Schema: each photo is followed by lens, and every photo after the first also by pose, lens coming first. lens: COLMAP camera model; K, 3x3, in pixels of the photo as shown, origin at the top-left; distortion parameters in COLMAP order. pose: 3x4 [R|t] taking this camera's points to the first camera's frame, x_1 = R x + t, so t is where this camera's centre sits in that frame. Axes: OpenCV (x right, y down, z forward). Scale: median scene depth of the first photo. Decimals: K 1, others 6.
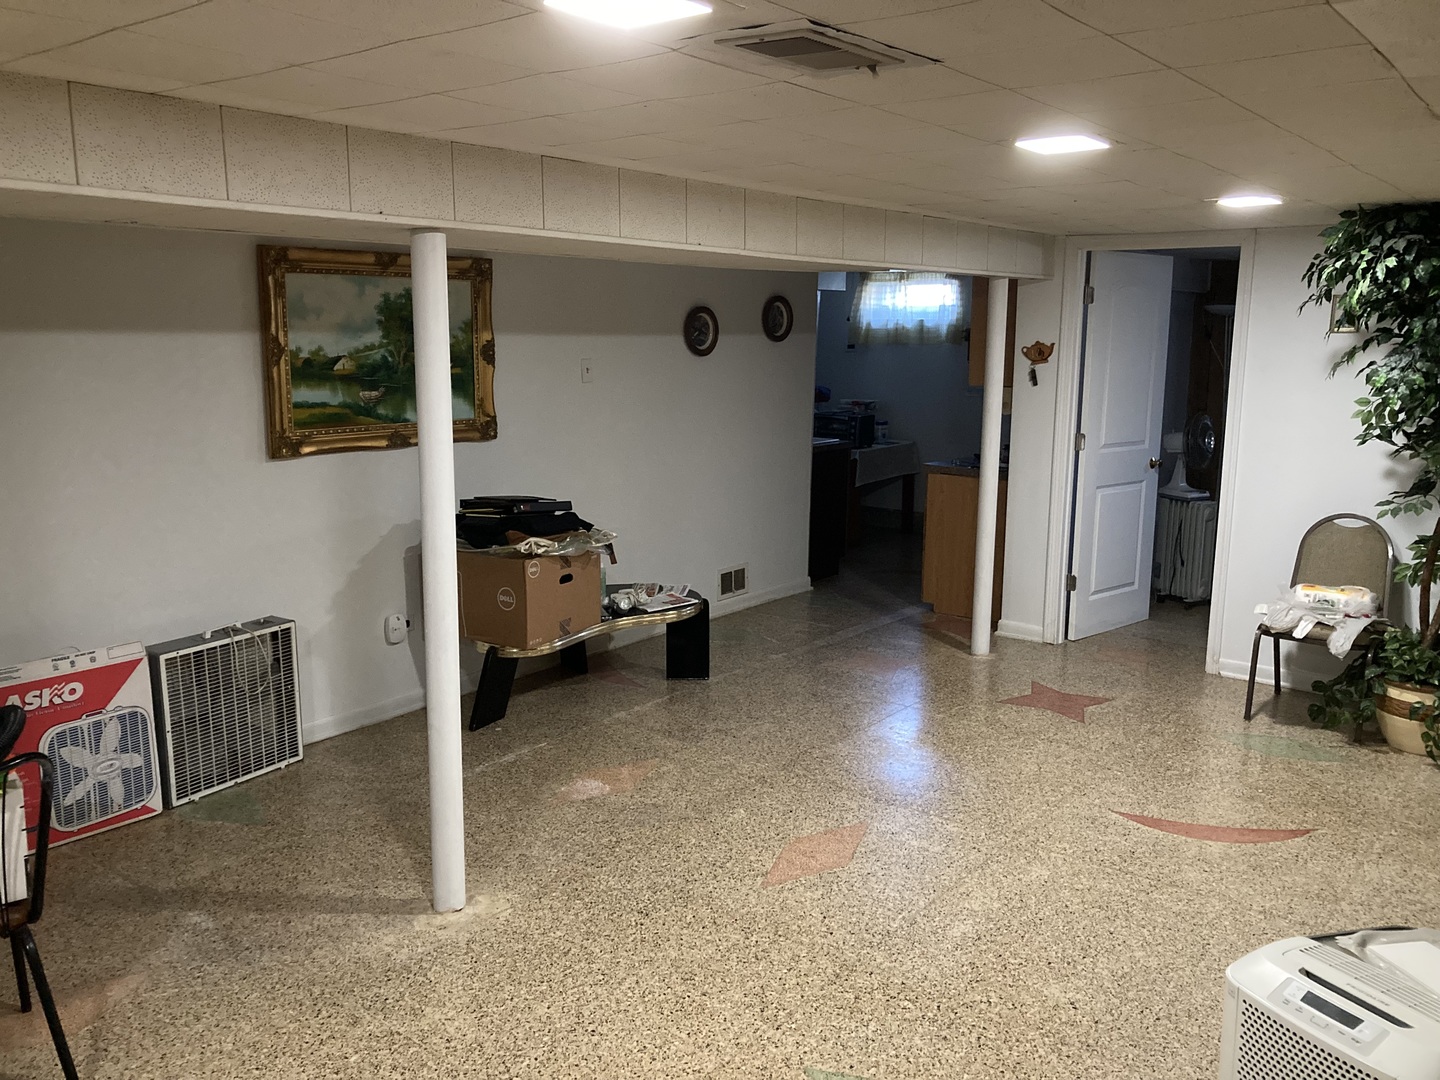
lens RADIAL K [[1172.7, 0, 719.8], [0, 1172.7, 544.0], [0, 0, 1]] dist [0.047468, -0.057801]
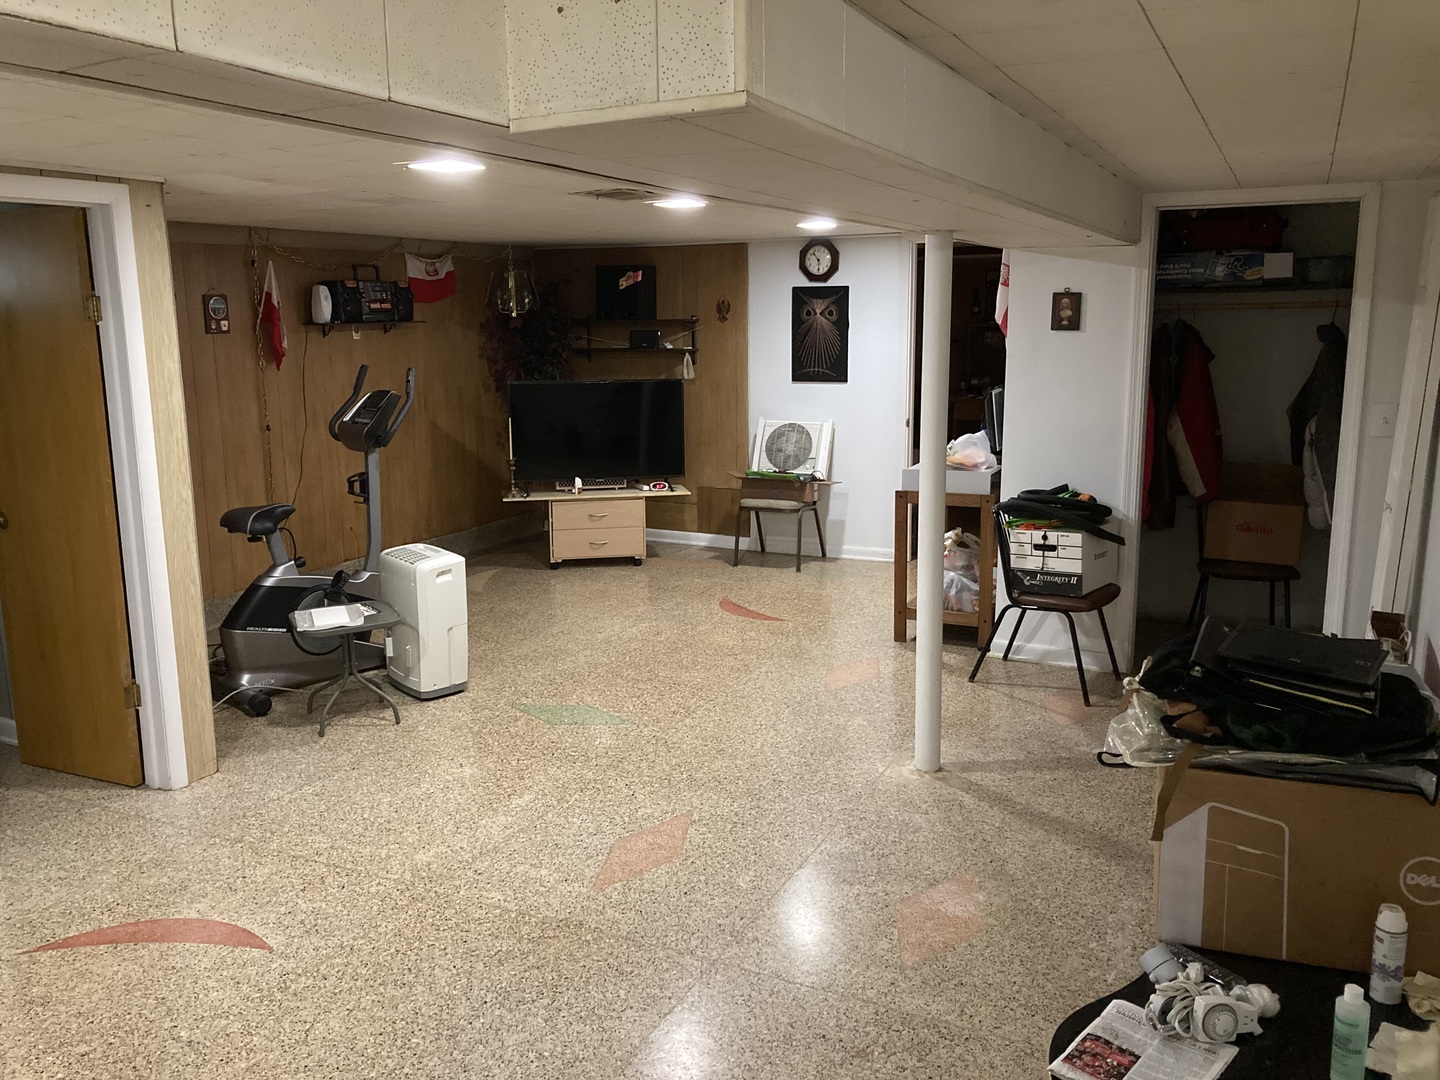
lens RADIAL K [[1172.7, 0, 720.5], [0, 1172.7, 536.8], [0, 0, 1]] dist [0.047468, -0.057801]
pose [[-0.977797, 0.041873, -0.205326, 0.216683], [-0.036067, 0.931582, 0.361737, -0.339102], [0.206425, 0.361111, -0.909389, 1.839336]]
